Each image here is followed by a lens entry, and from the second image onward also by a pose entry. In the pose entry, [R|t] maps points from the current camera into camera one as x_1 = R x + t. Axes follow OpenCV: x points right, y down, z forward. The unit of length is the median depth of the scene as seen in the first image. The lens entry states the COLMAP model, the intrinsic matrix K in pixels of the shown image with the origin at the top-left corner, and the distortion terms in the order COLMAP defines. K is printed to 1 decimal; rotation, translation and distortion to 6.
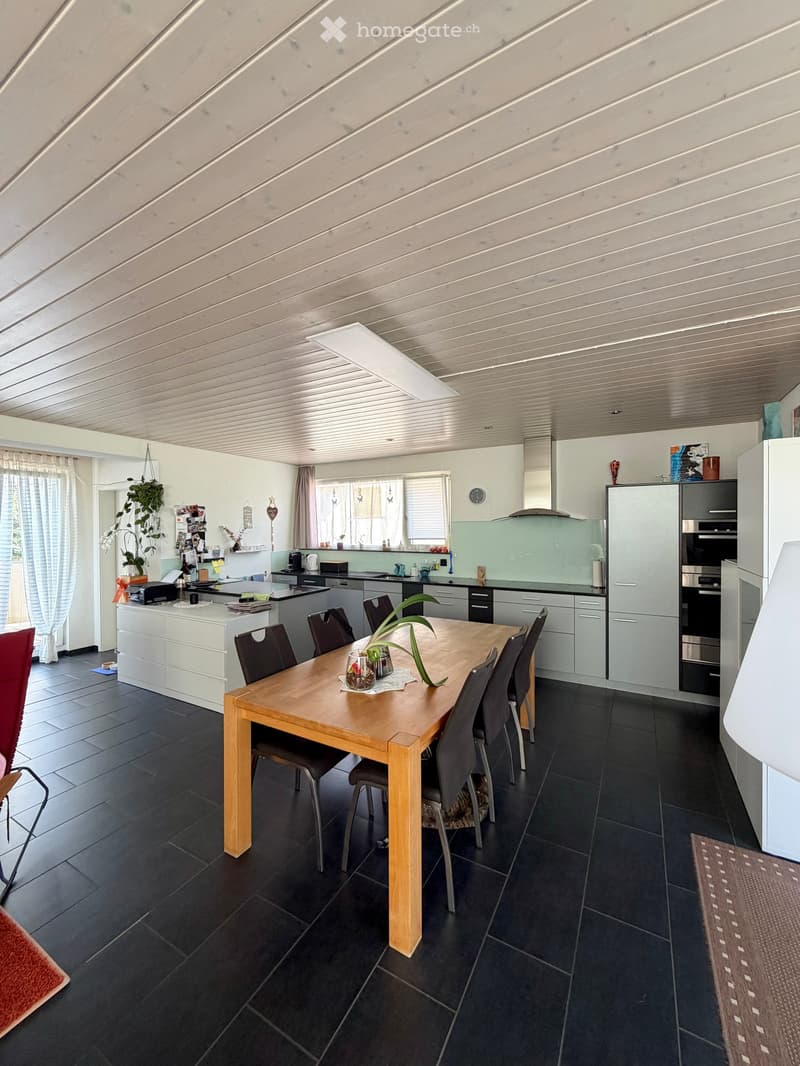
lens RADIAL K [[425.0, 0, 399.8], [0, 425.0, 531.3], [0, 0, 1]] dist [0.002168, 0.000028]
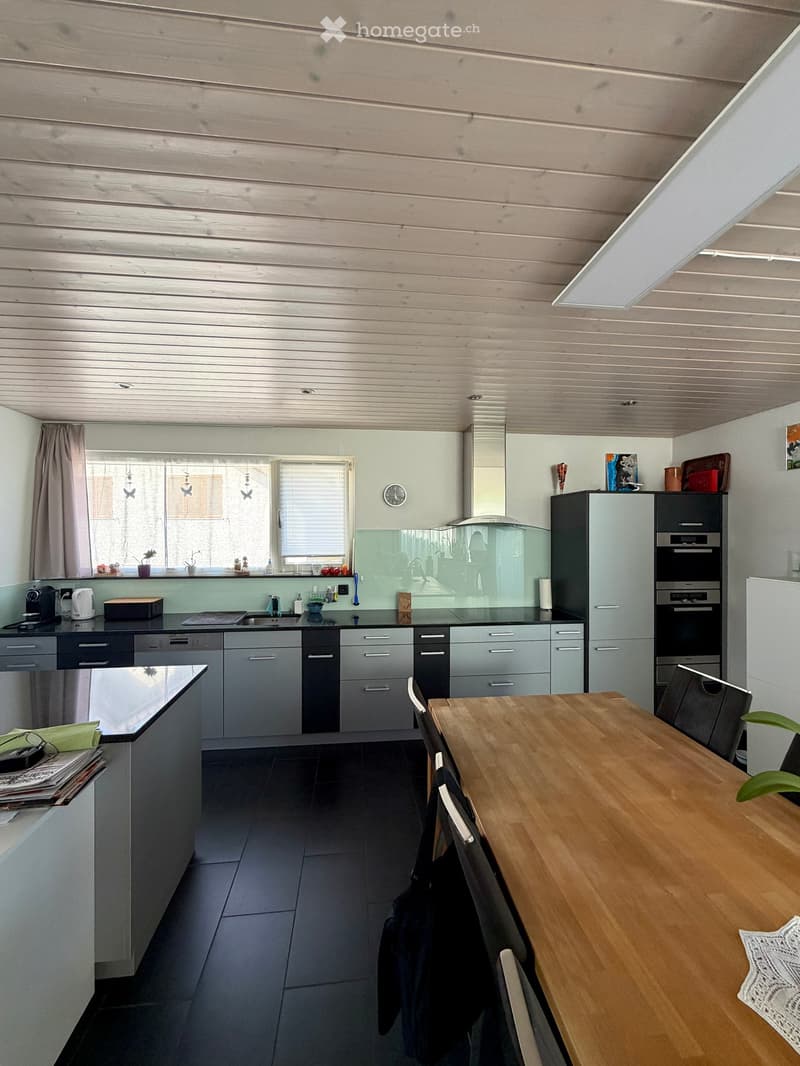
lens RADIAL K [[425.0, 0, 399.8], [0, 425.0, 530.8], [0, 0, 1]] dist [0.002168, 0.000028]
pose [[0.812413, 0.003092, 0.583074, -0.211334], [0.000785, 0.999979, -0.006397, -0.016260], [-0.583082, 0.005655, 0.812394, 0.366600]]
